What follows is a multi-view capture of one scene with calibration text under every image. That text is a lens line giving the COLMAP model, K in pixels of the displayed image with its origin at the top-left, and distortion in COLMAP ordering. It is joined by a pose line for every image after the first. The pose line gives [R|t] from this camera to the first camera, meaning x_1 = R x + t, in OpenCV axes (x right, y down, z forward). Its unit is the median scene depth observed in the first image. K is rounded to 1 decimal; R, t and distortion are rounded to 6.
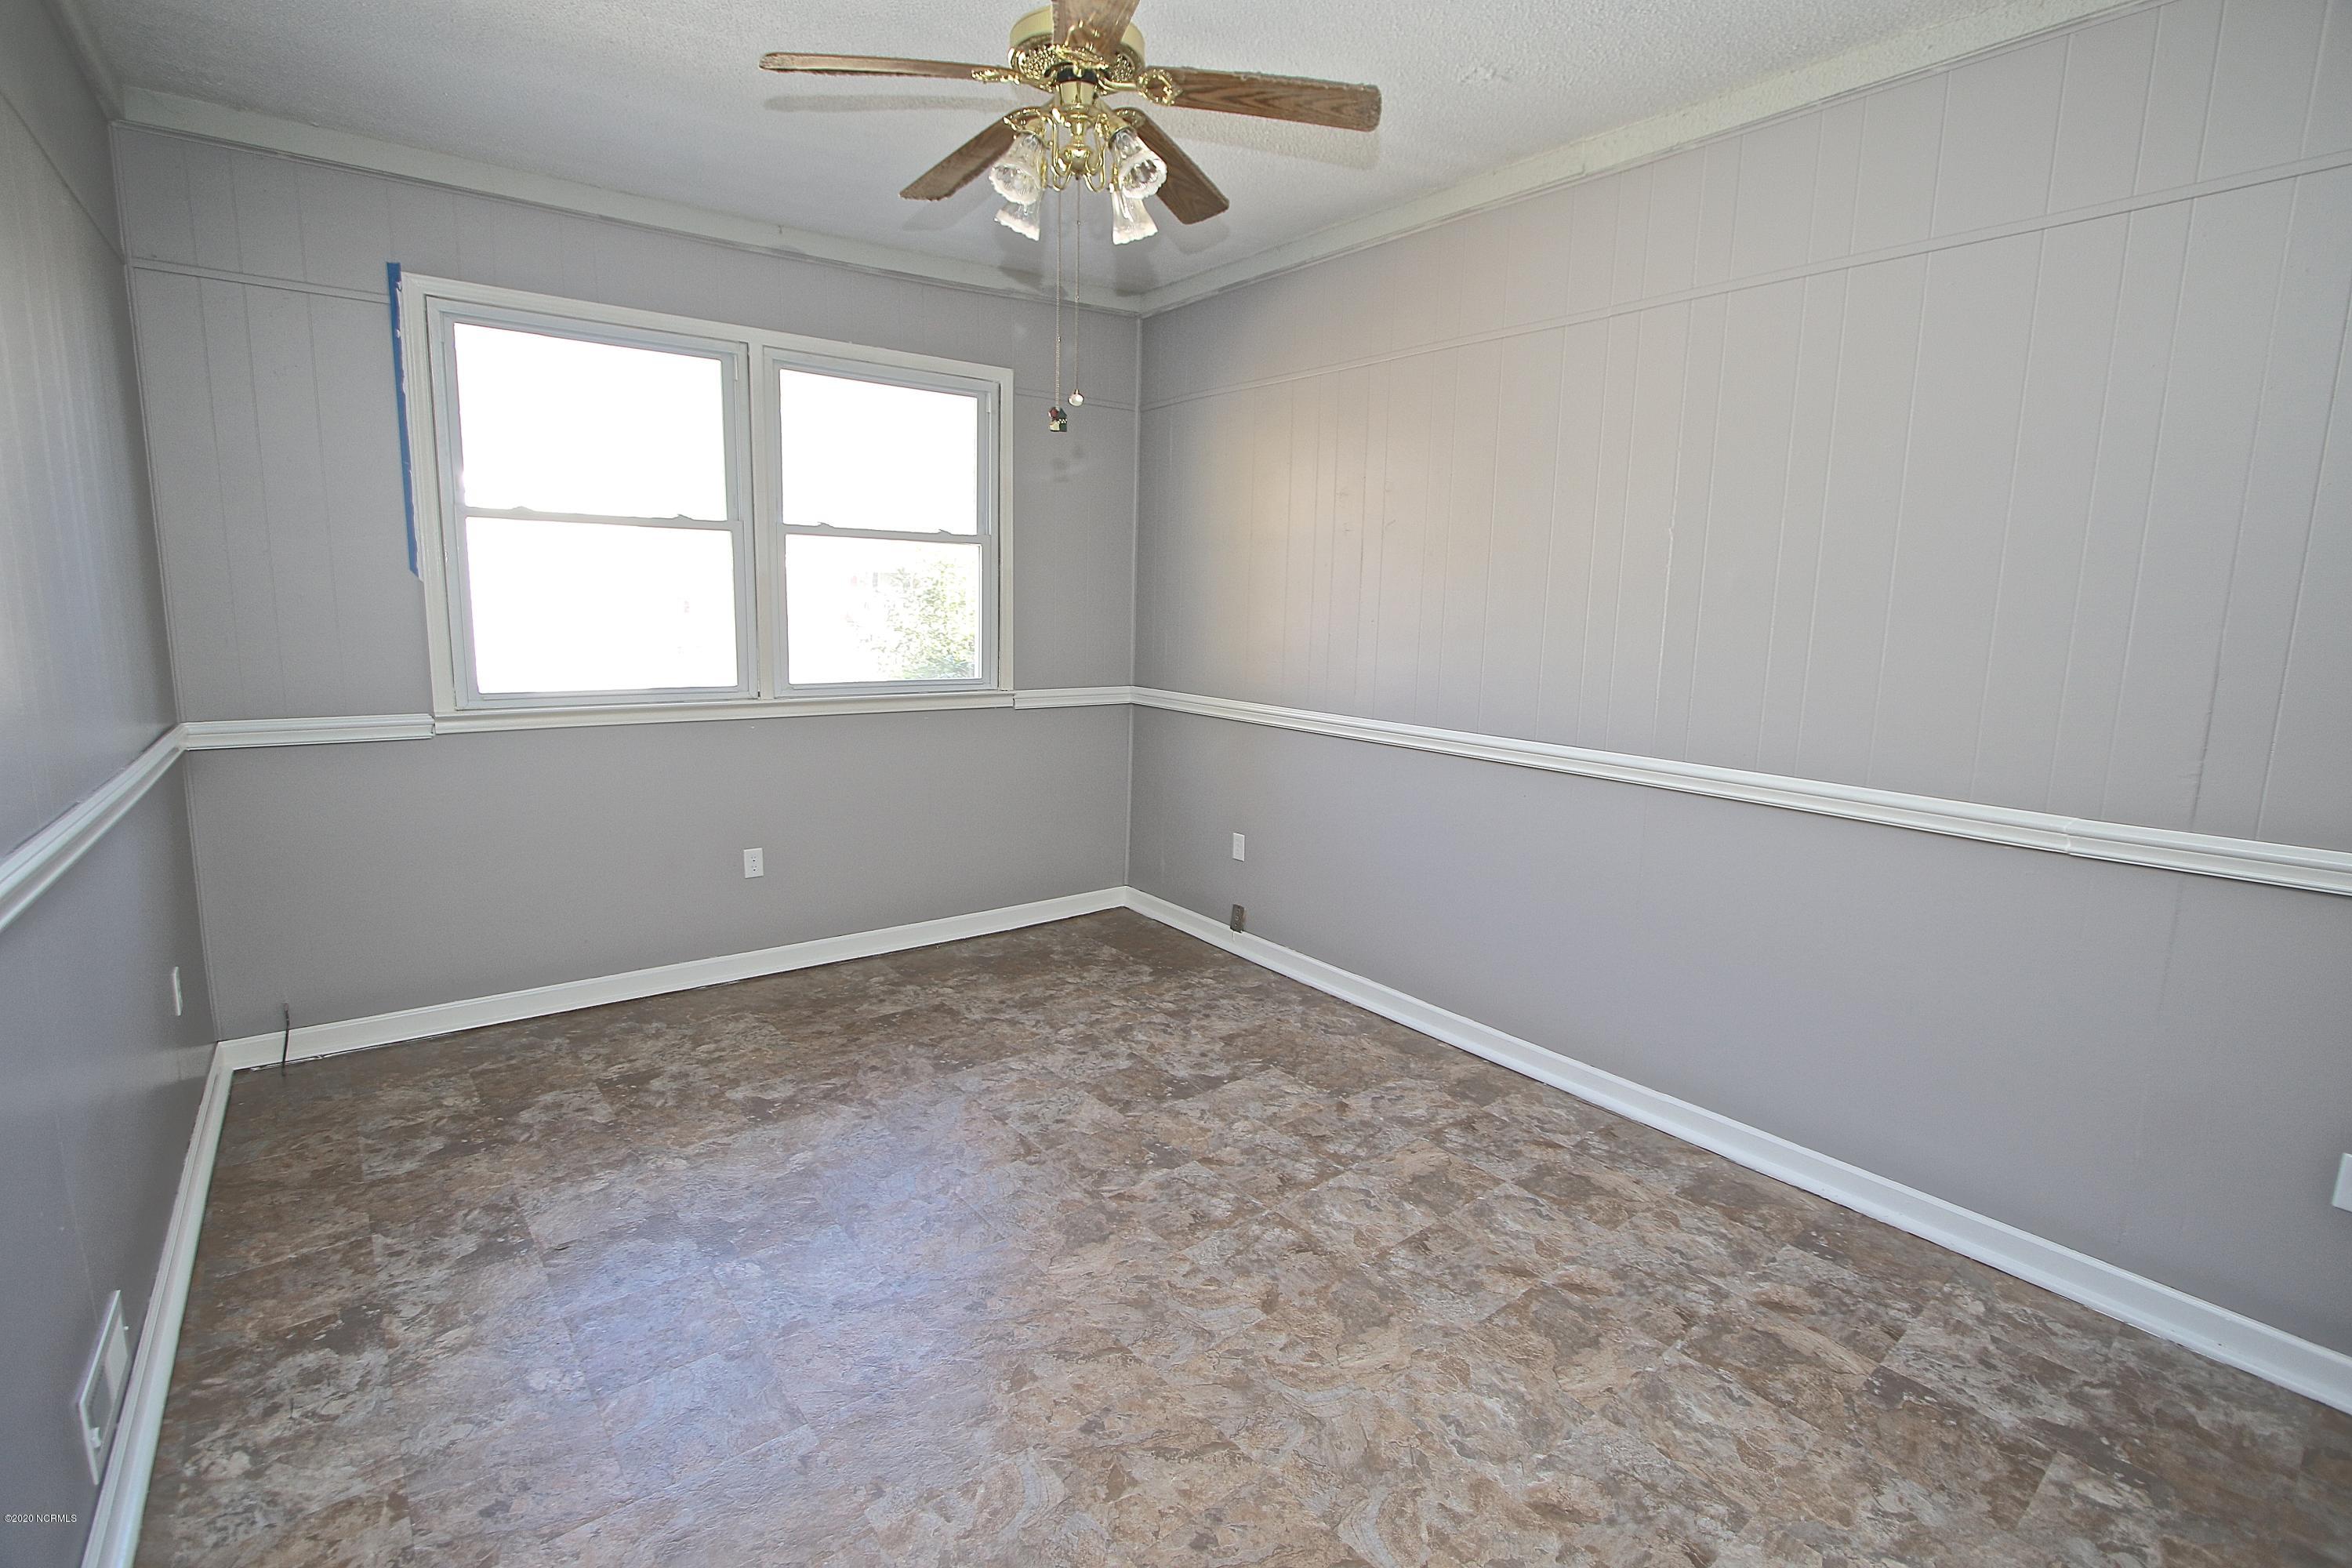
lens RADIAL K [[1106.2, 0, 1184.0], [0, 1106.2, 786.7], [0, 0, 1]] dist [-0.013450, 0.001411]
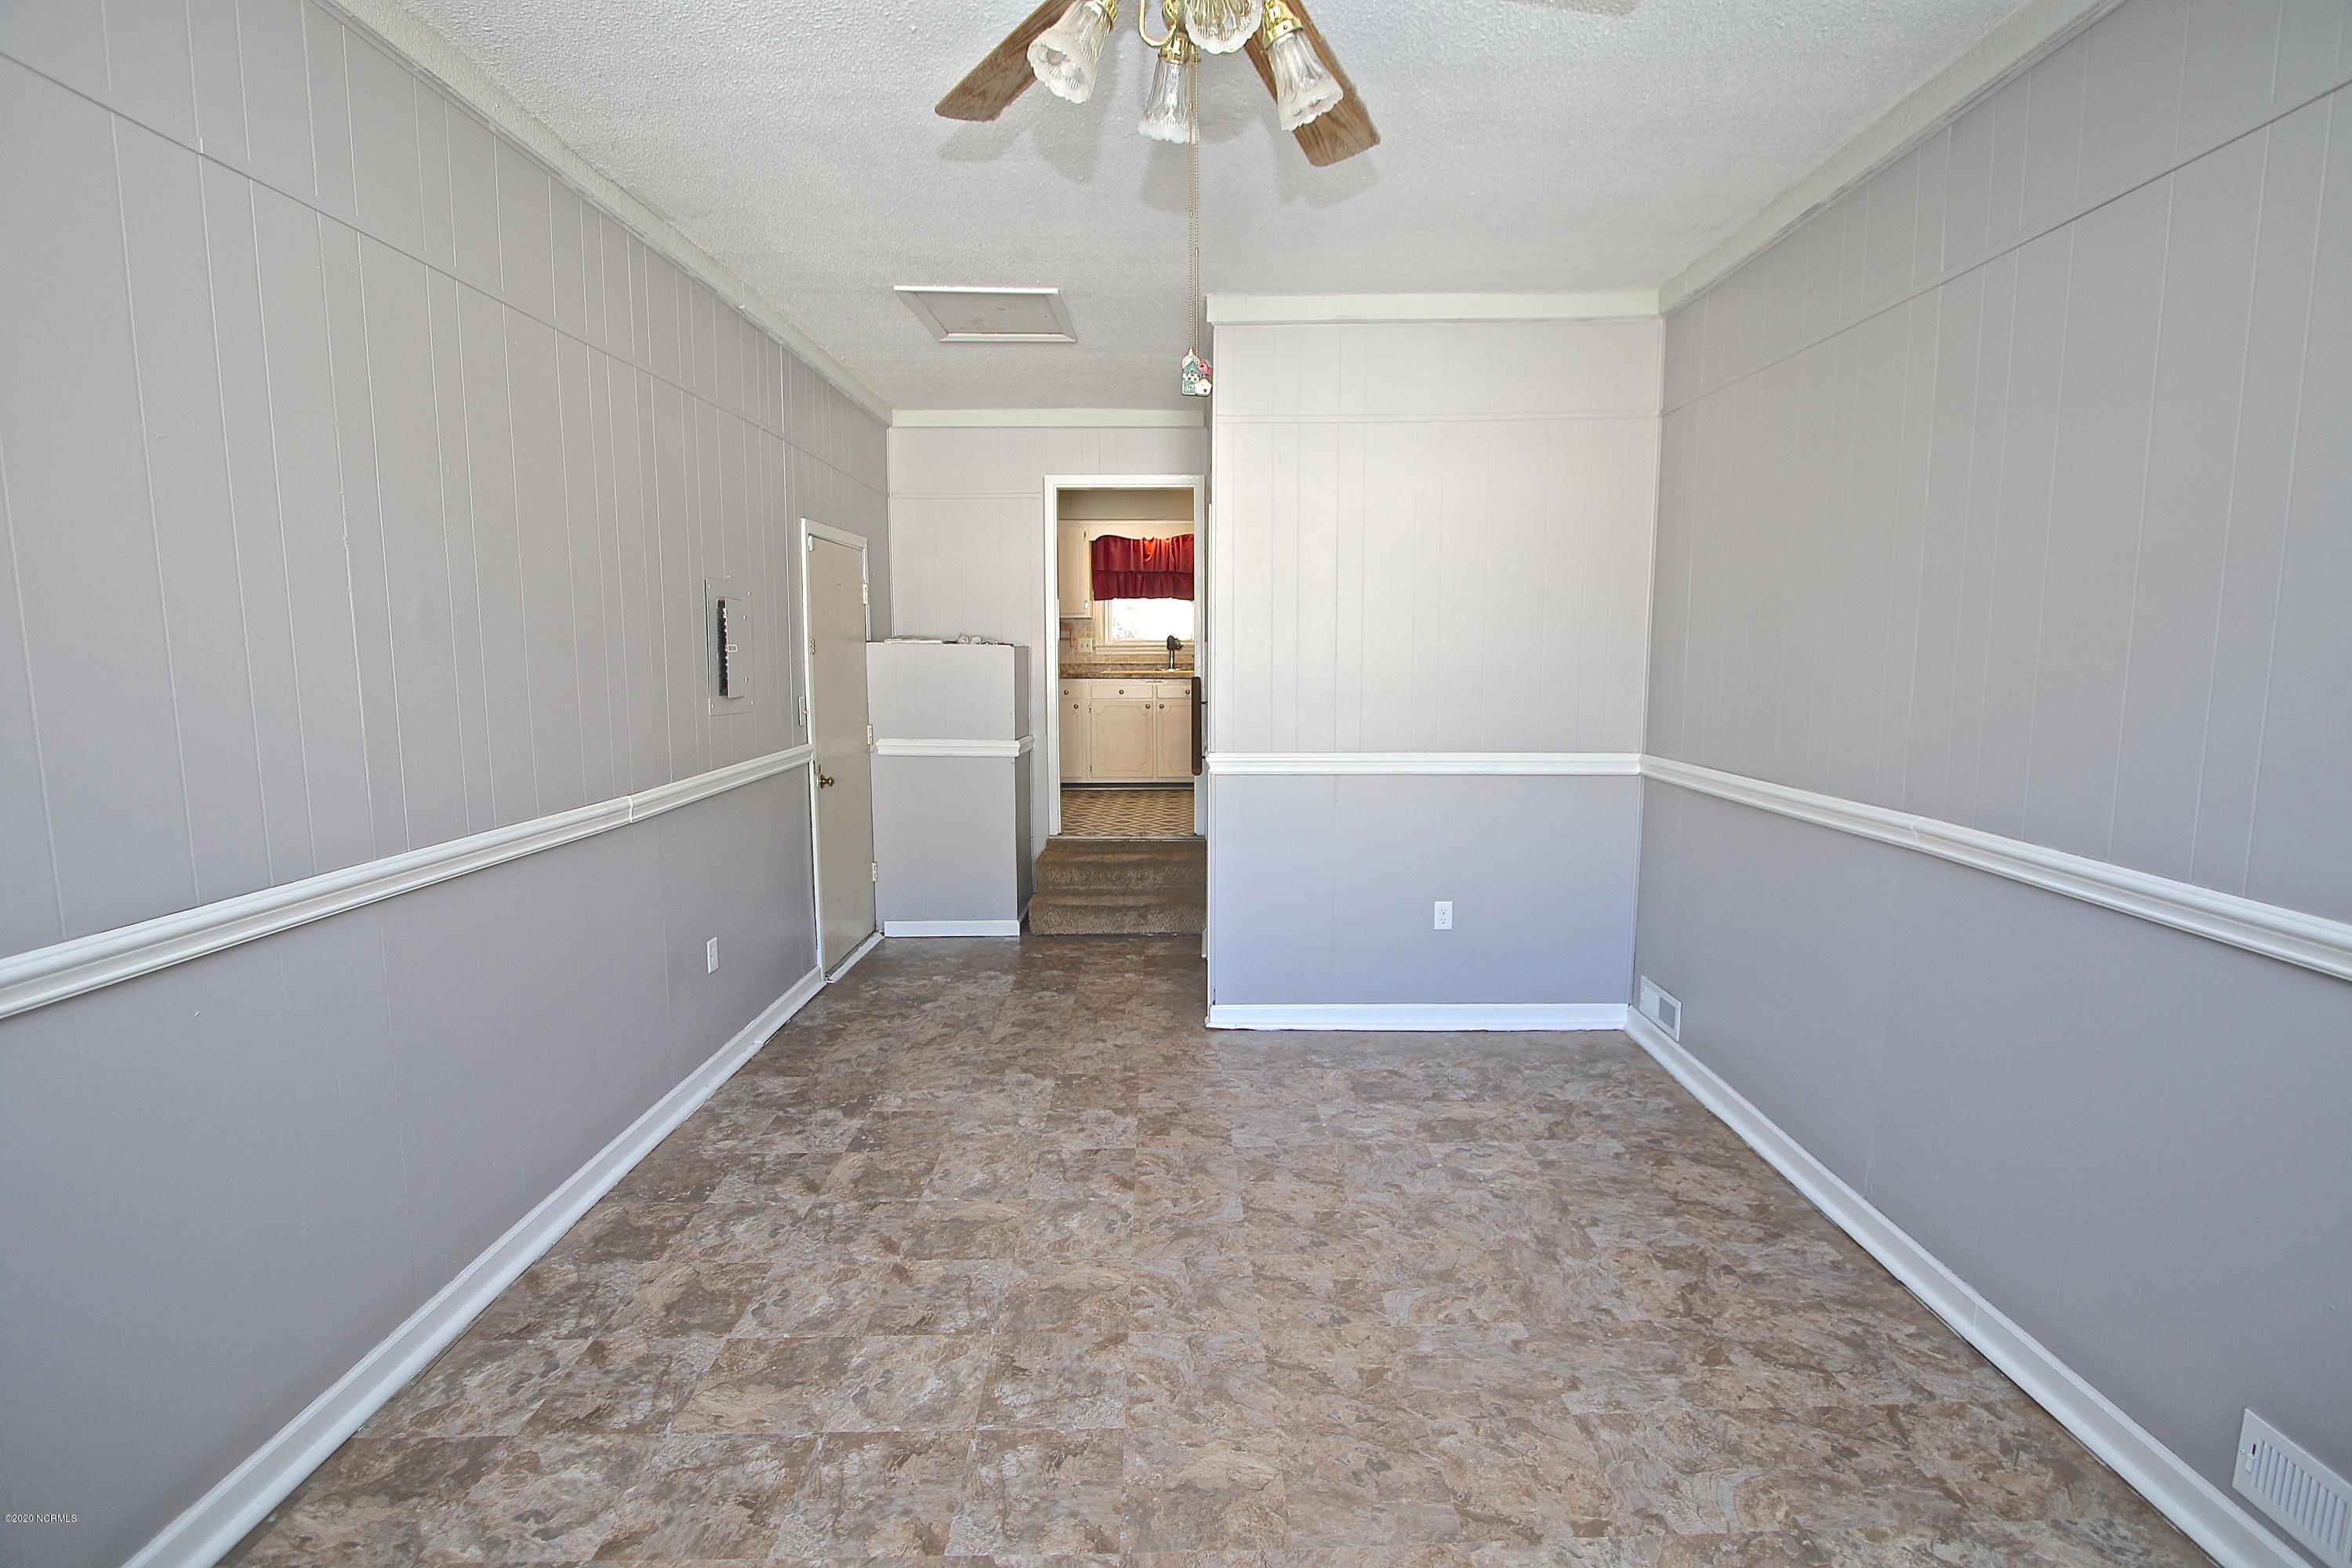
lens RADIAL K [[1106.2, 0, 1184.8], [0, 1106.2, 782.3], [0, 0, 1]] dist [-0.013450, 0.001411]
pose [[-0.796309, -0.095556, 0.597295, -0.531384], [0.083865, 0.960466, 0.265465, -0.286641], [-0.599048, 0.261484, -0.756814, 1.599963]]
